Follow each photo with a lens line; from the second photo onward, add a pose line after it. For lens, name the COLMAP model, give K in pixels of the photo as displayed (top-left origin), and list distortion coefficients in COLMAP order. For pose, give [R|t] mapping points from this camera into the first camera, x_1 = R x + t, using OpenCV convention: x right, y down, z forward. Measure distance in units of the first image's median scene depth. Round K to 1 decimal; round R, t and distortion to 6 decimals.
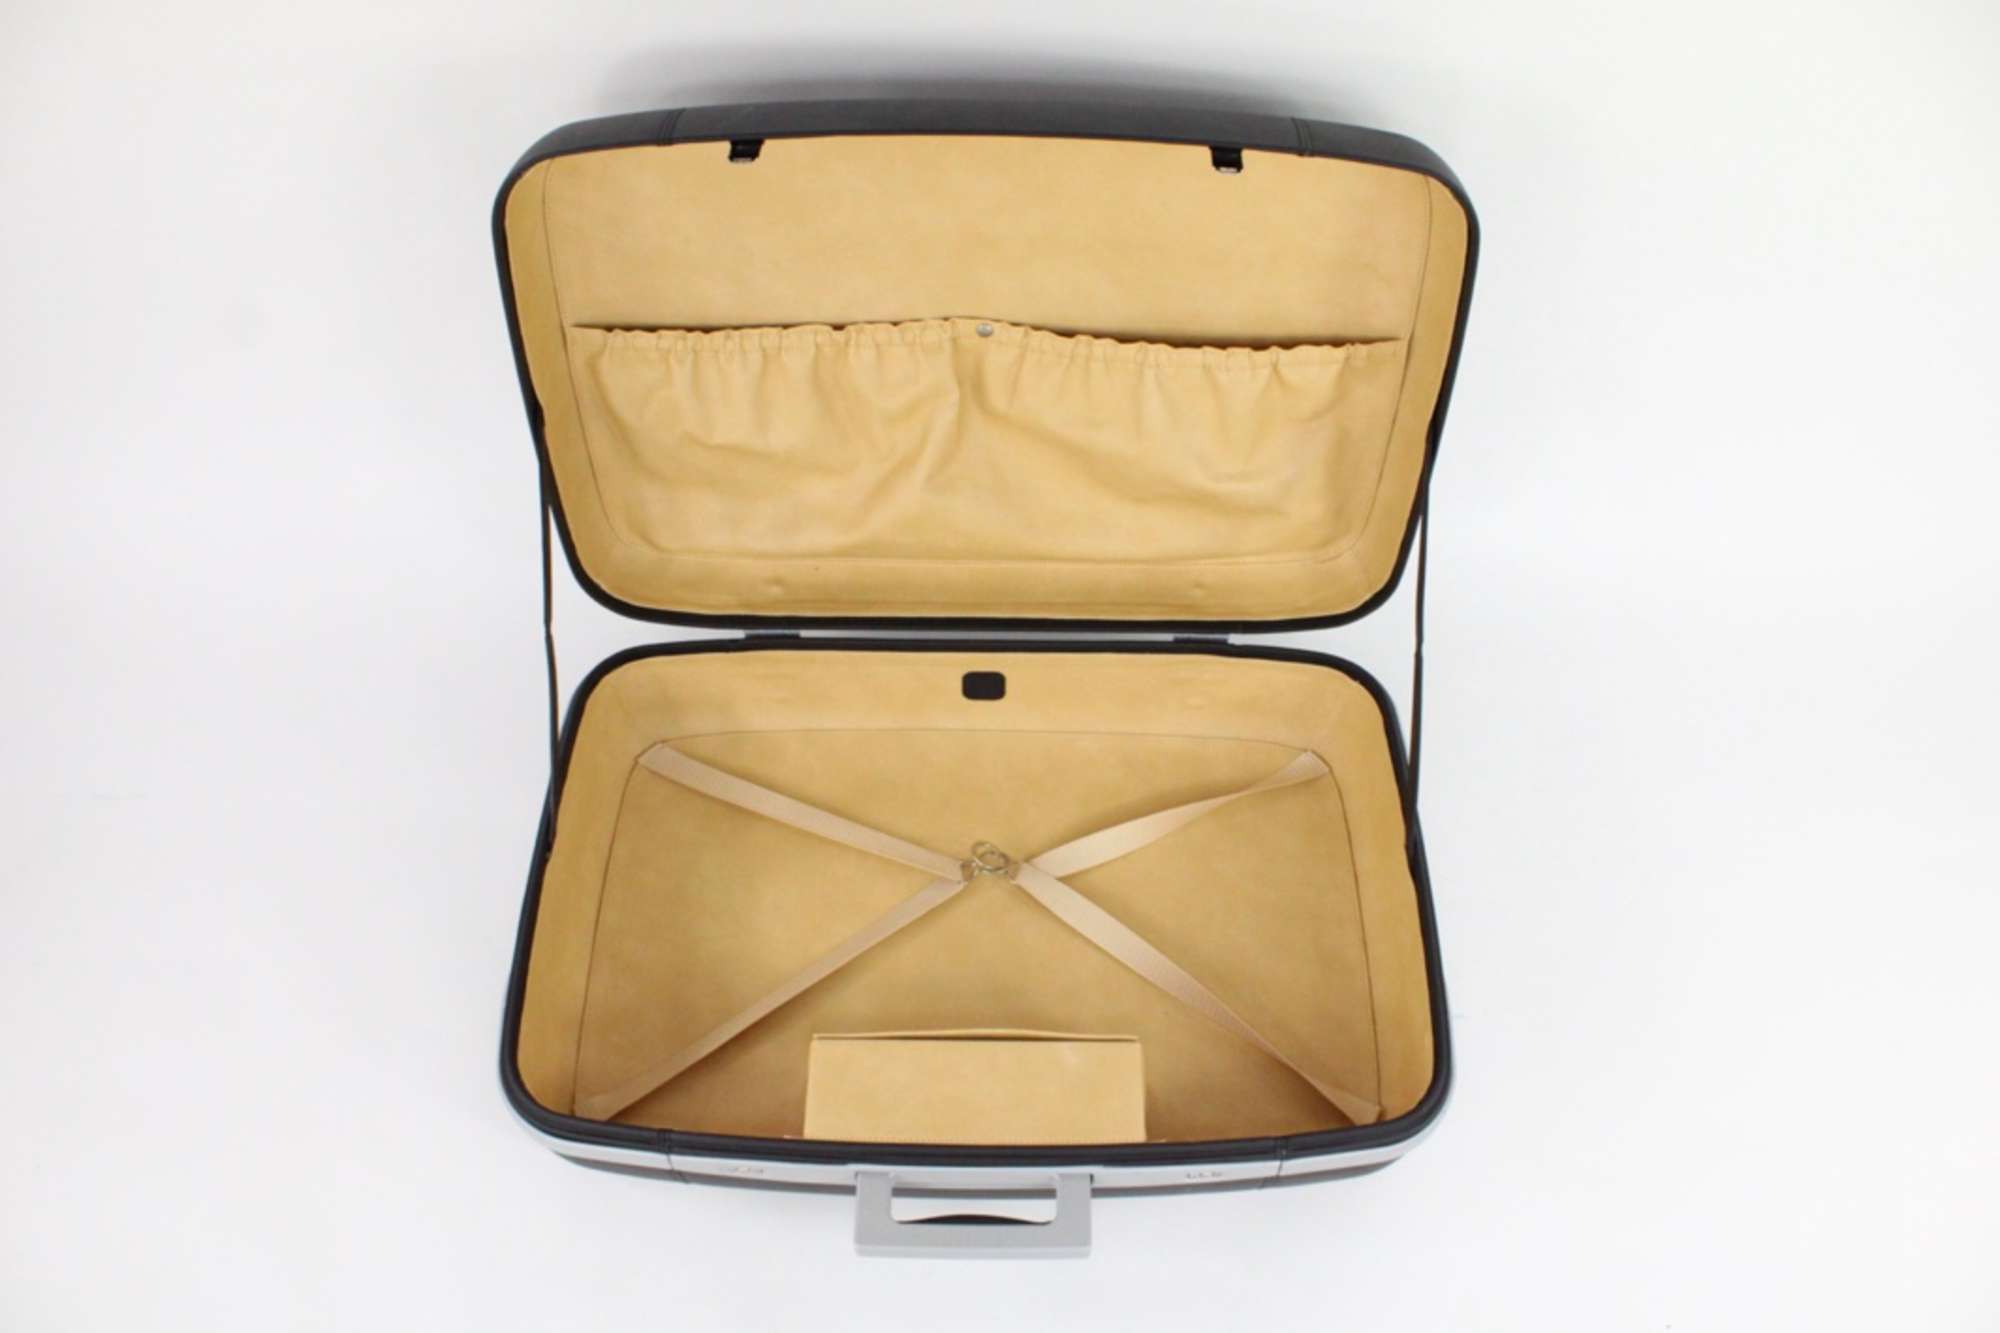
lens RADIAL K [[1659.3, 0, 998.3], [0, 1659.3, 657.7], [0, 0, 1]] dist [-0.122073, 0.029404]
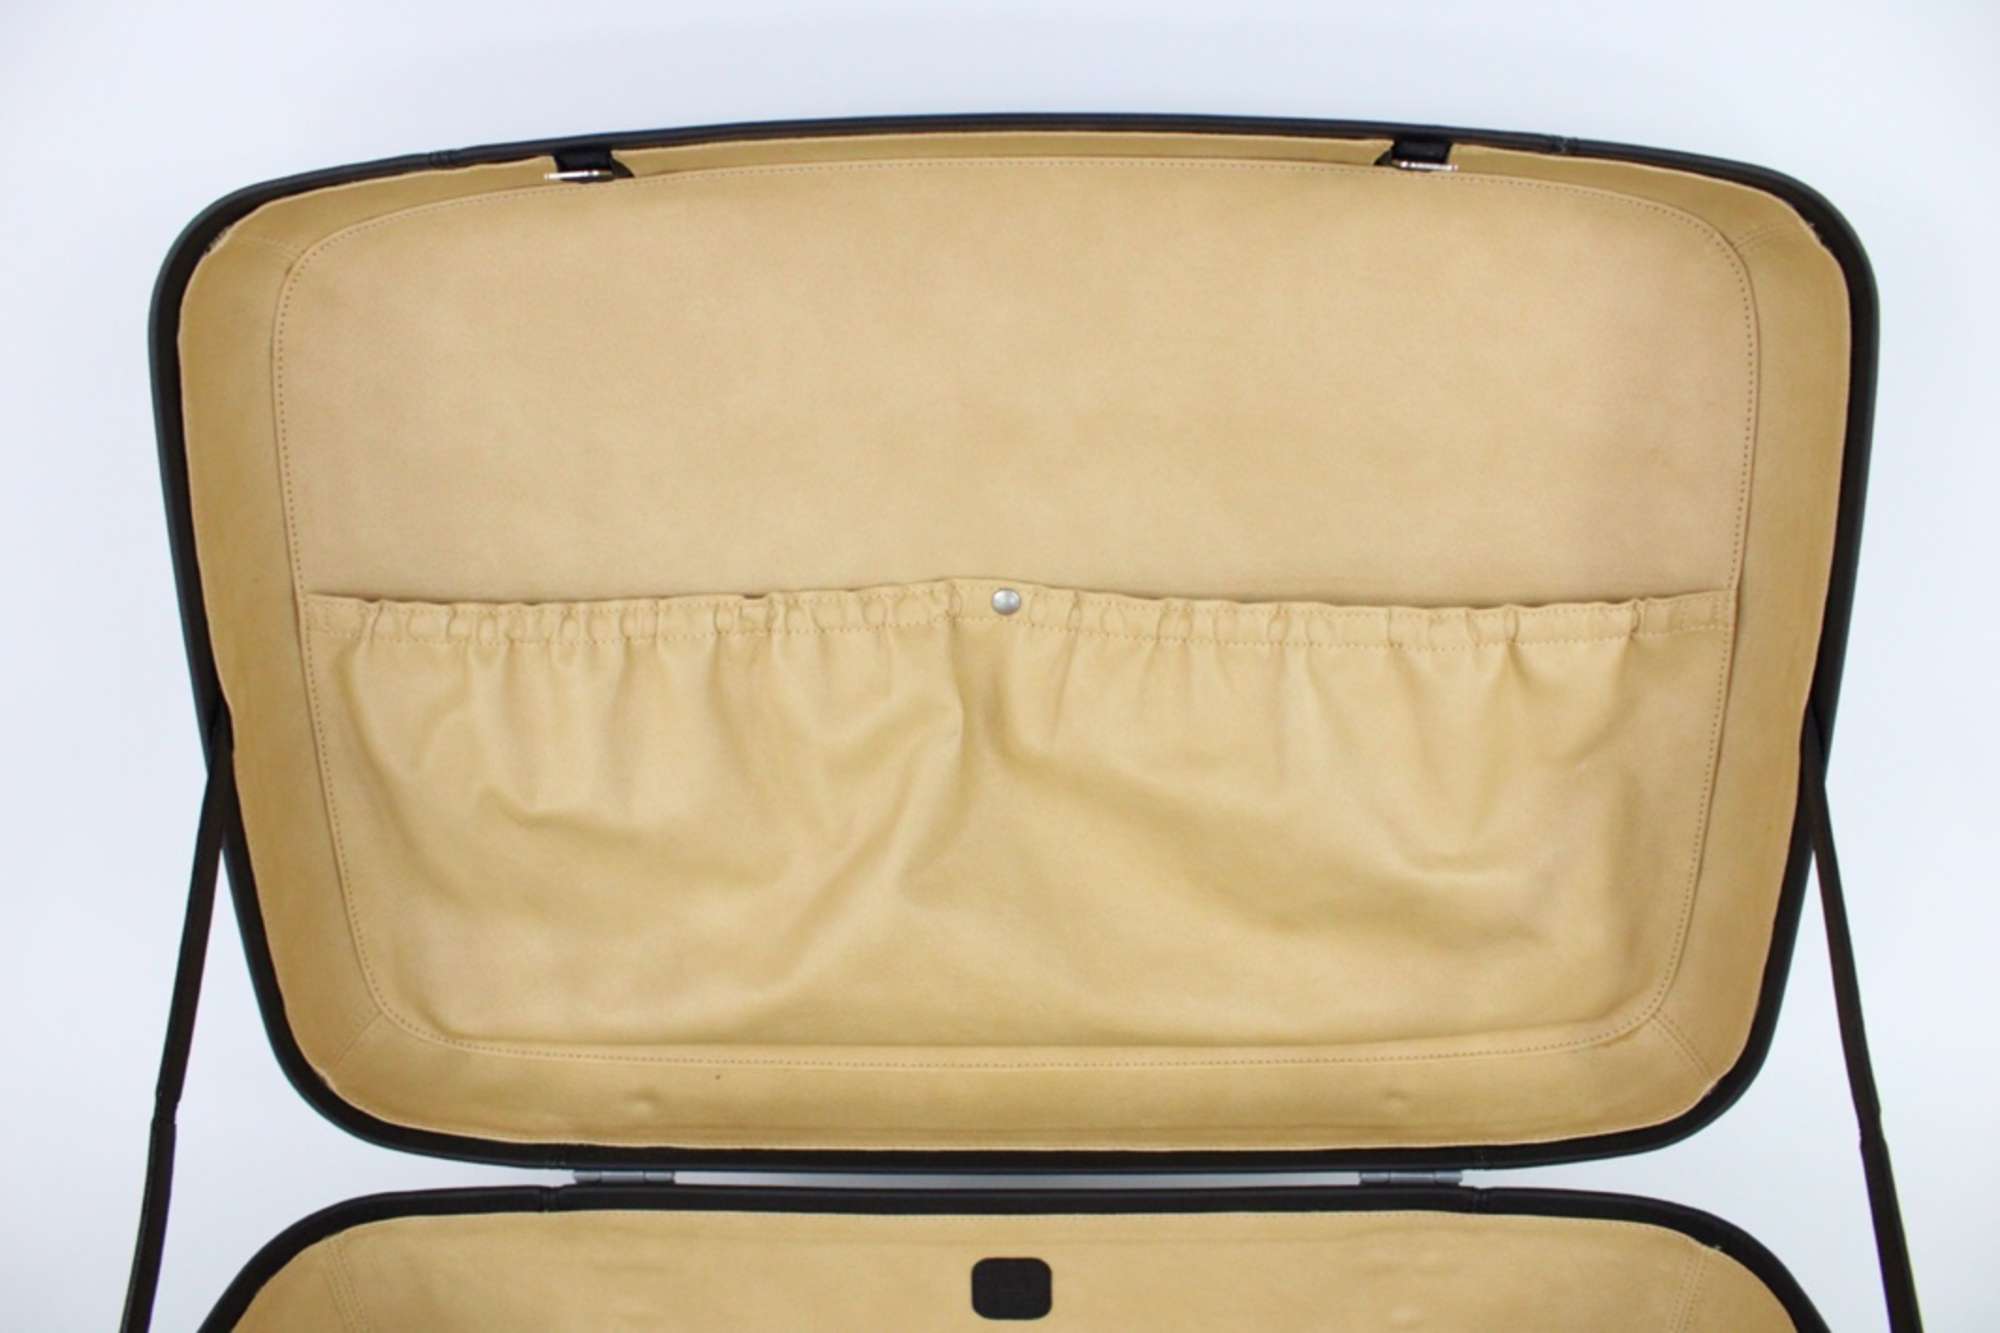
lens RADIAL K [[1659.3, 0, 996.5], [0, 1659.3, 676.5], [0, 0, 1]] dist [-0.122073, 0.029404]
pose [[0.999673, -0.014552, -0.021042, 0.000367], [0.003401, 0.890748, -0.454485, 0.088063], [0.025357, 0.454265, 0.890506, 0.473475]]
